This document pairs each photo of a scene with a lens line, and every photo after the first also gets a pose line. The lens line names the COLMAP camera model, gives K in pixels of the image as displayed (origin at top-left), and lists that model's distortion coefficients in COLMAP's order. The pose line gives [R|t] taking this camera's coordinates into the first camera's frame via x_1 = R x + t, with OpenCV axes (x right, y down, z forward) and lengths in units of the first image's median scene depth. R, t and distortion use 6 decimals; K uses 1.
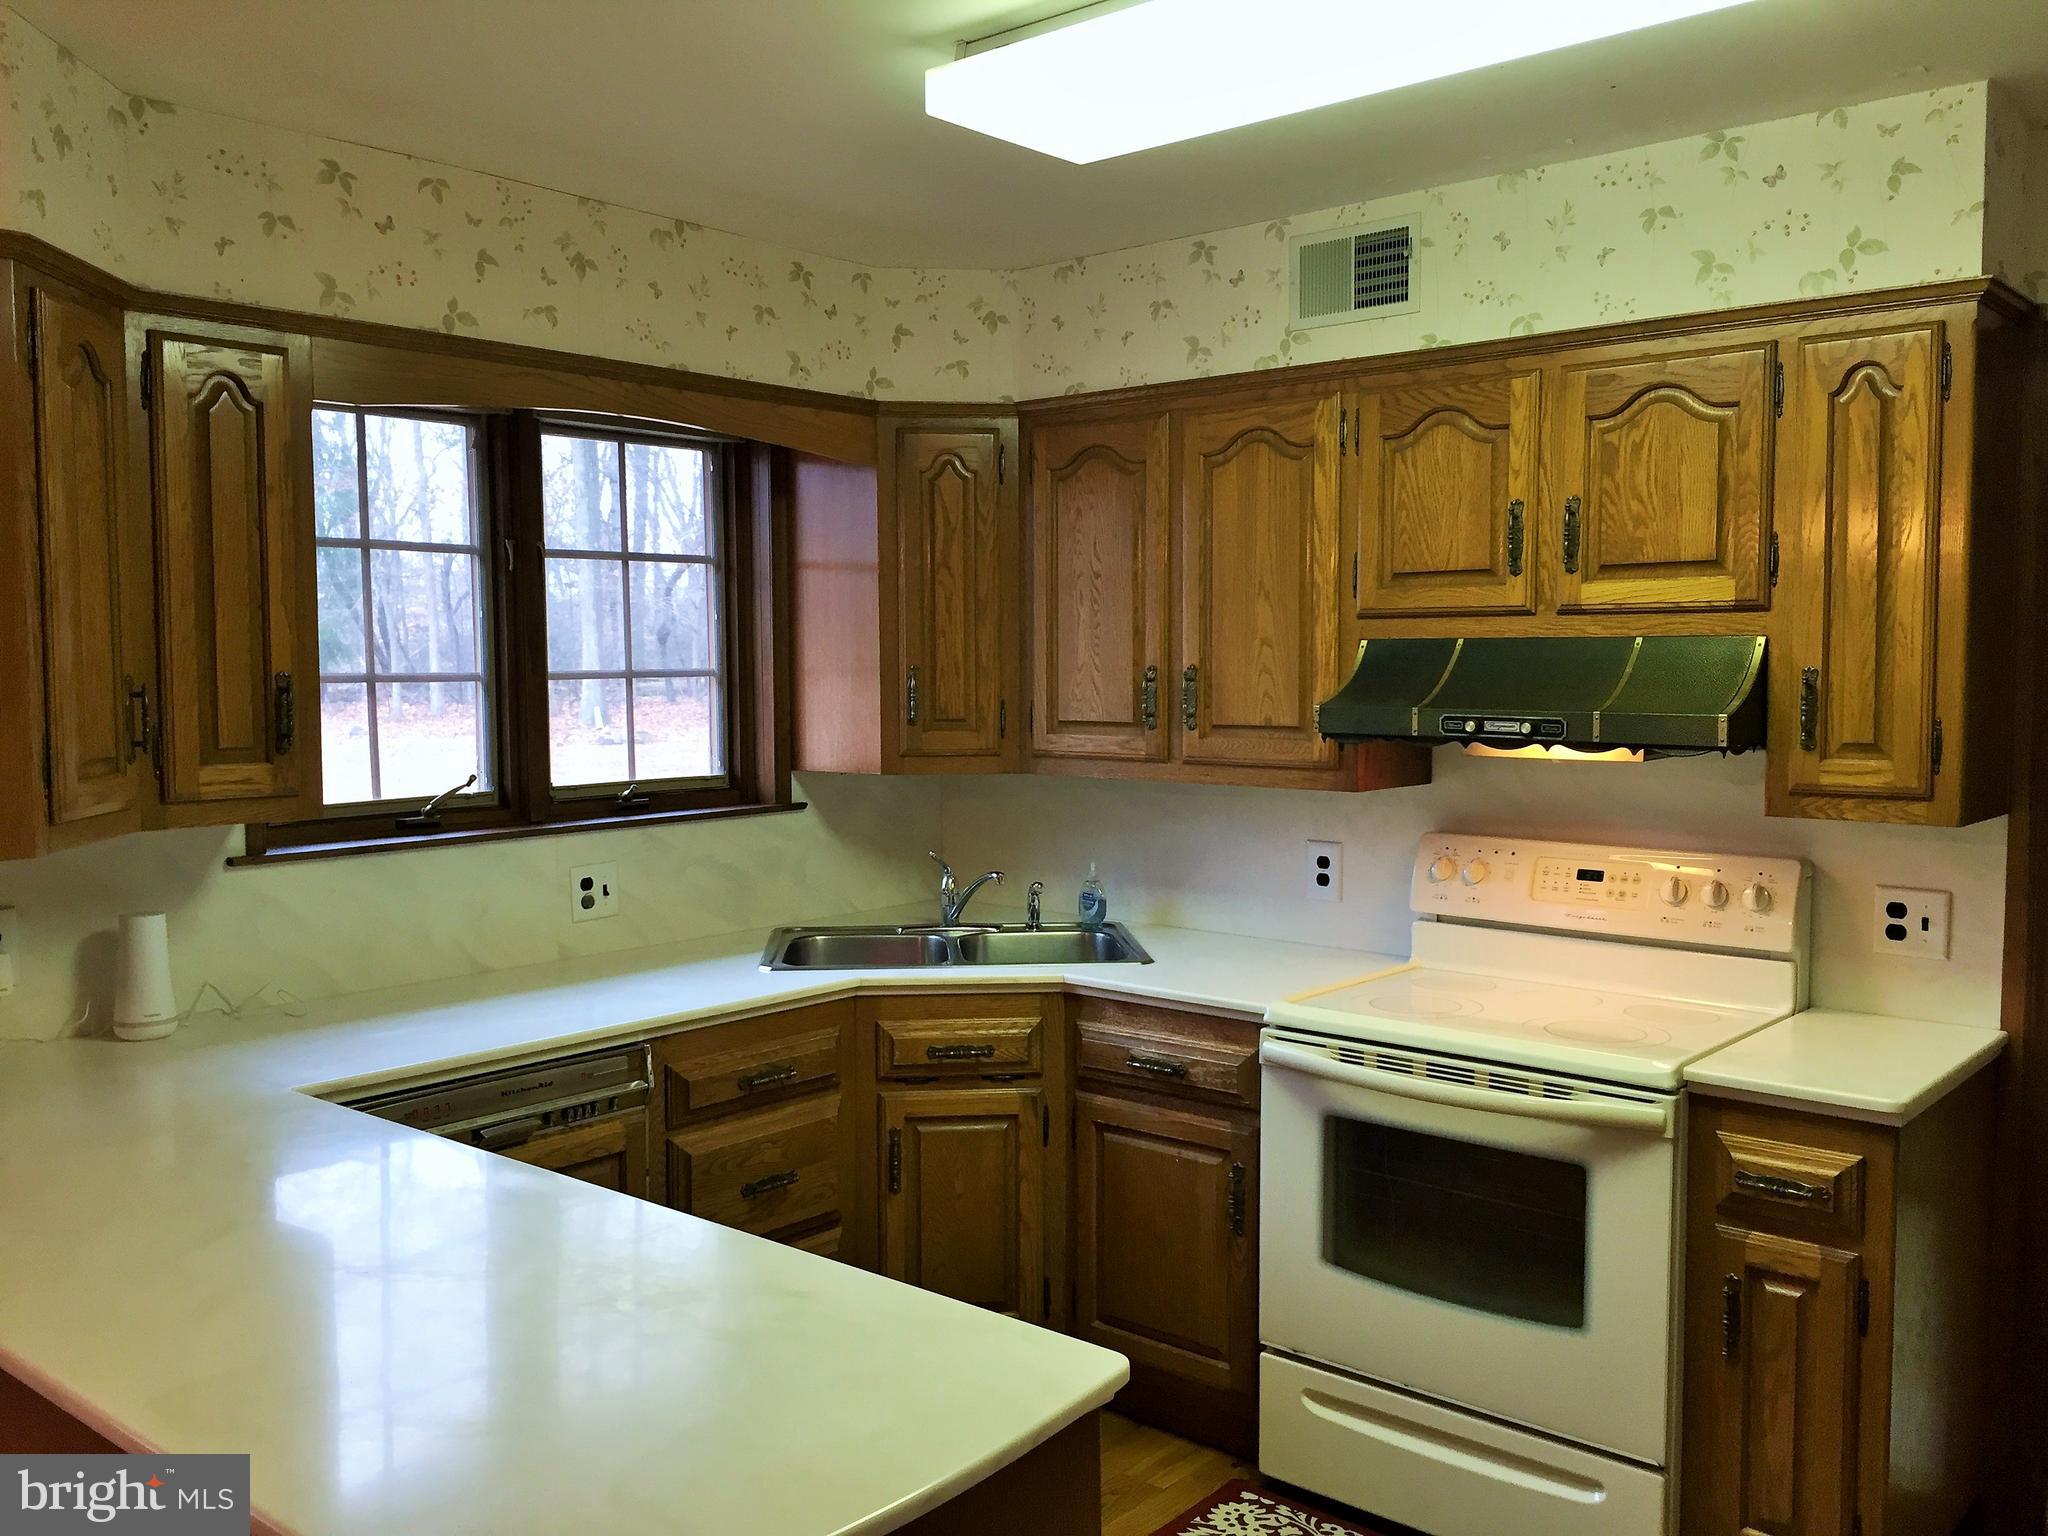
lens RADIAL K [[1739.4, 0, 1015.8], [0, 1739.4, 772.5], [0, 0, 1]] dist [0.070164, -0.094613]
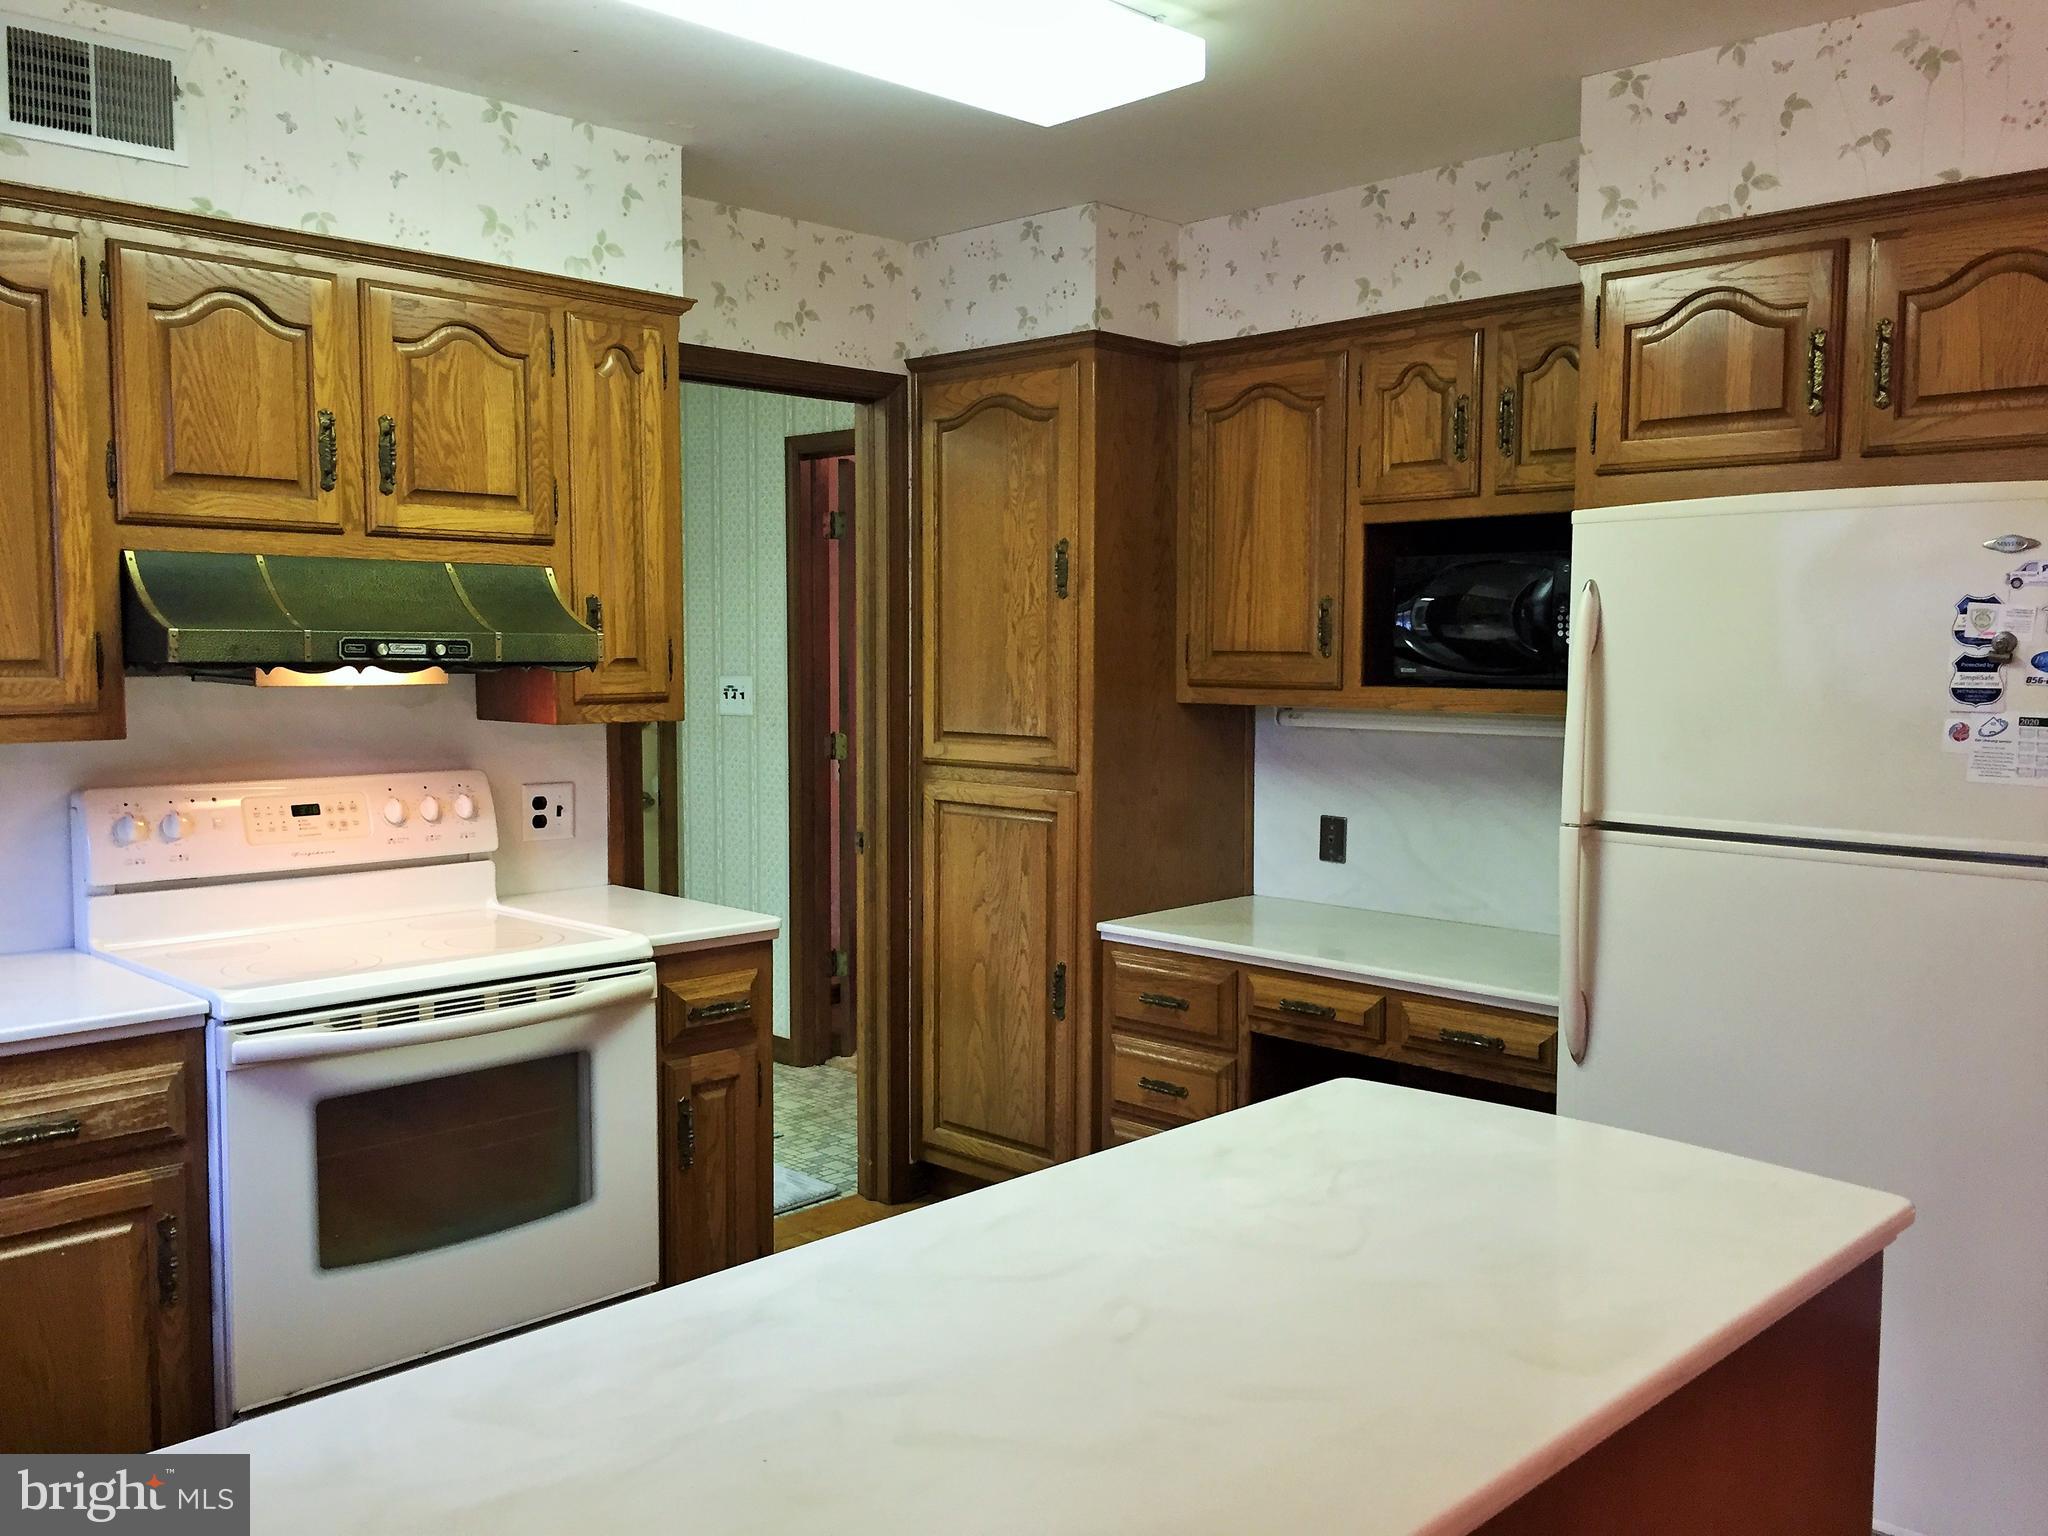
lens RADIAL K [[1737.7, 0, 1022.6], [0, 1737.7, 771.4], [0, 0, 1]] dist [0.071702, -0.098144]
pose [[0.065412, -0.072326, 0.995234, -0.625356], [0.063712, 0.995637, 0.068167, -0.002997], [-0.995822, 0.058950, 0.069735, 0.560857]]
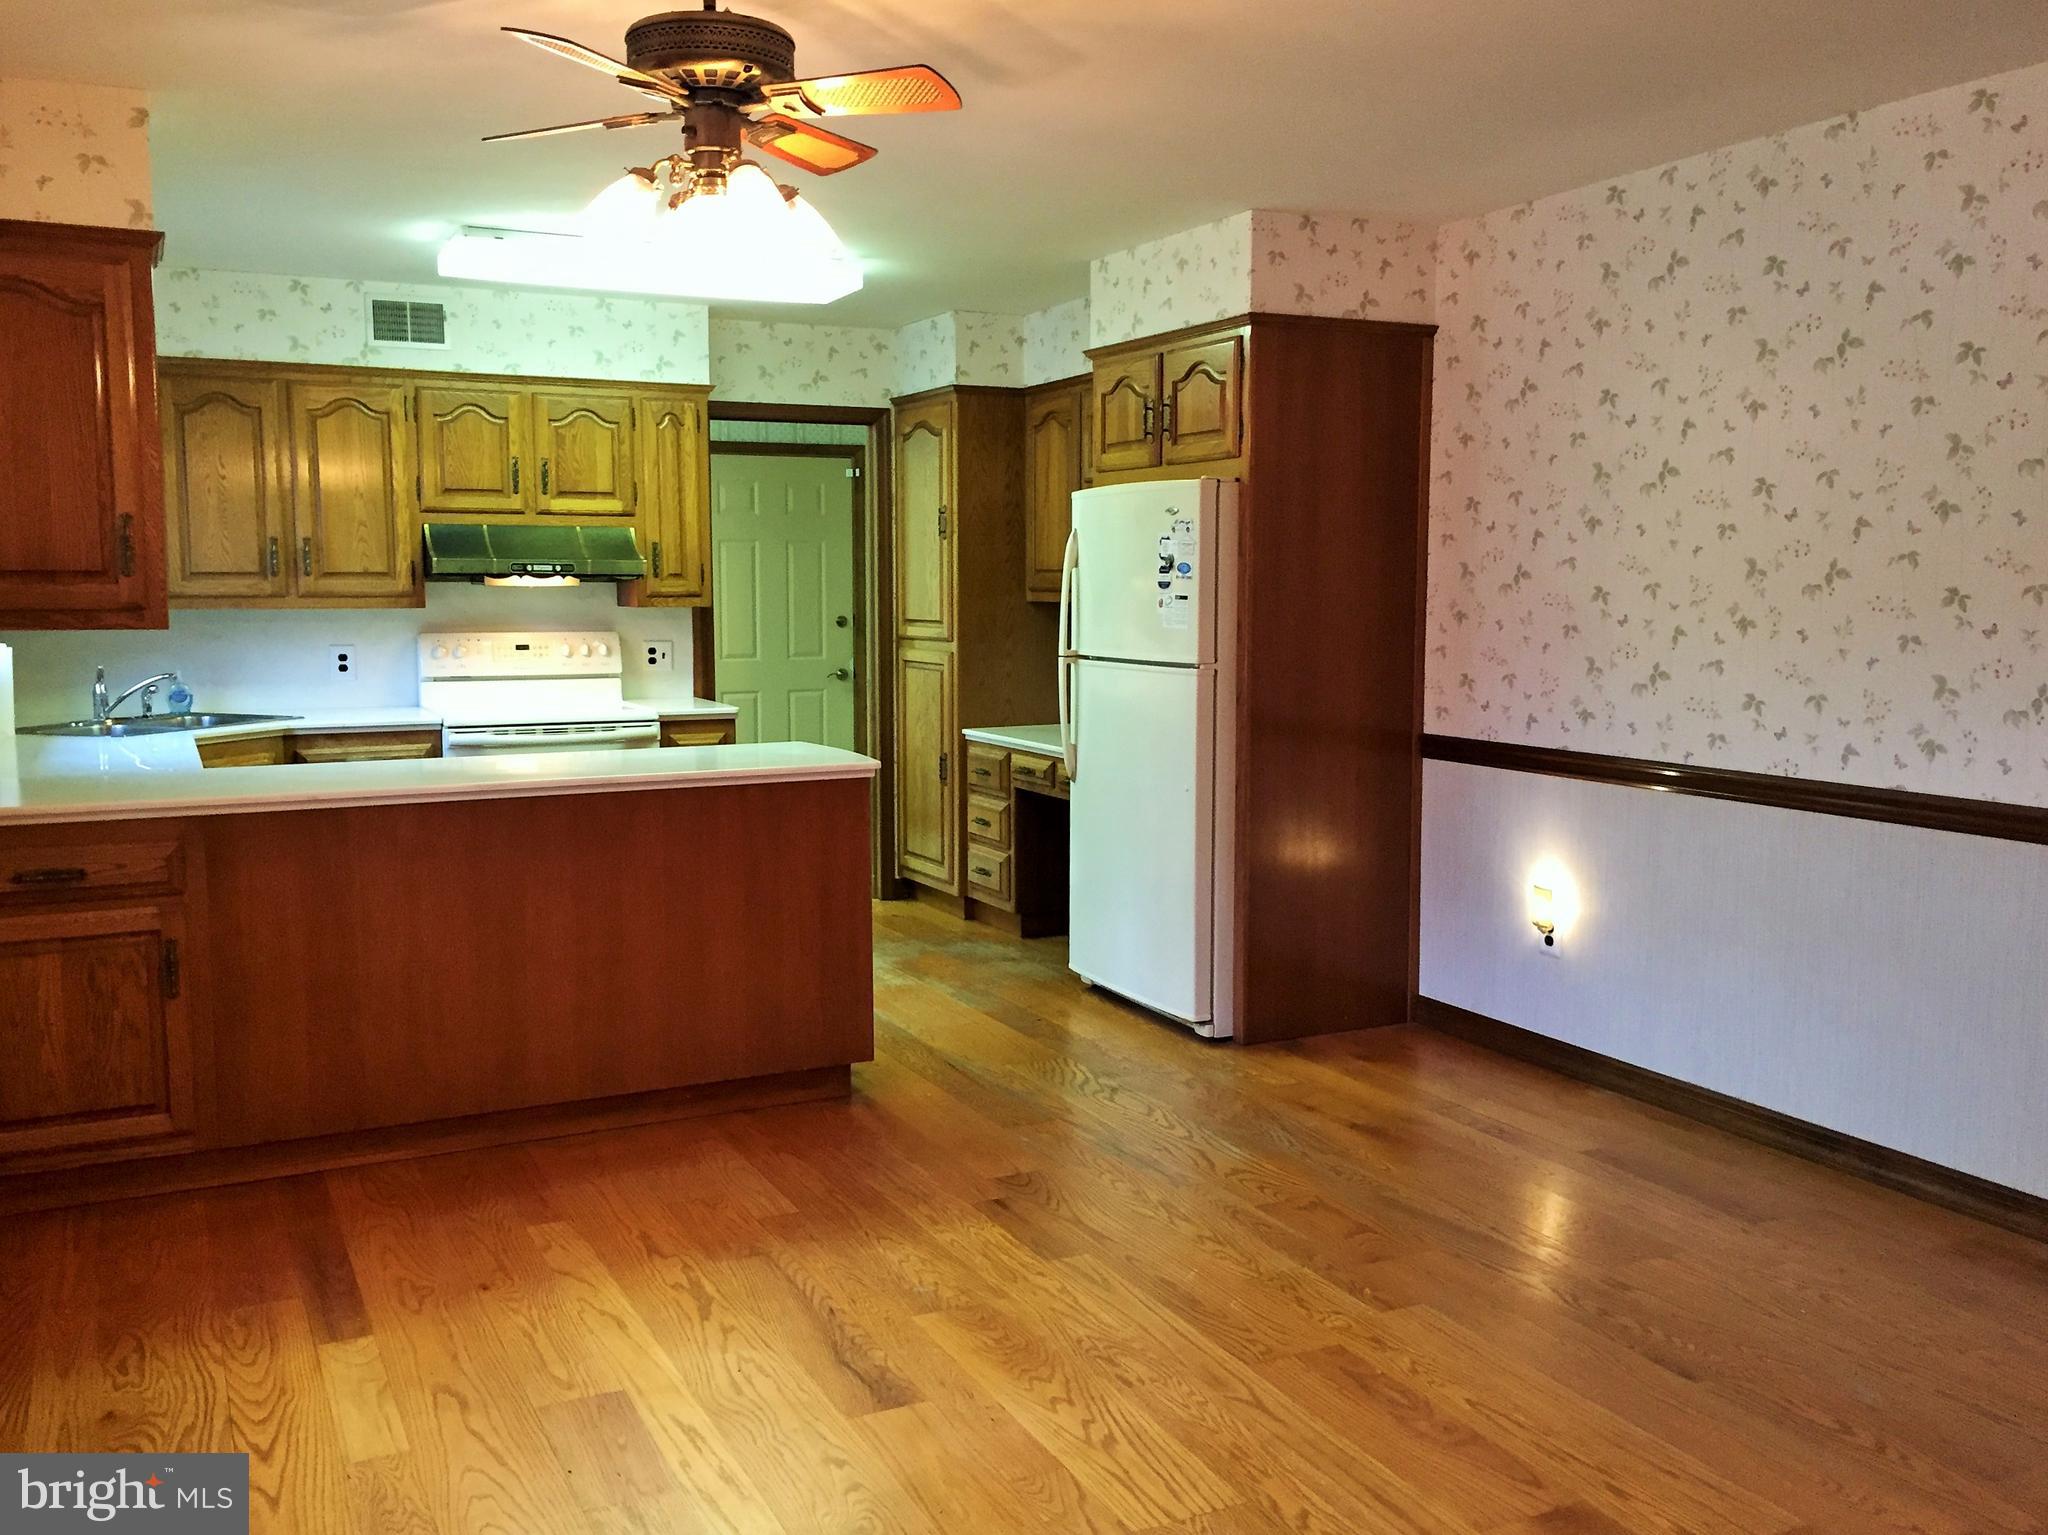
lens RADIAL K [[1783.5, 0, 1024.0], [0, 1783.5, 767.5], [0, 0, 1]] dist [0.067194, -0.087997]
pose [[0.389652, -0.094756, 0.916074, -1.375420], [0.062181, 0.995130, 0.076485, 0.077068], [-0.918861, 0.027160, 0.393647, -0.330468]]
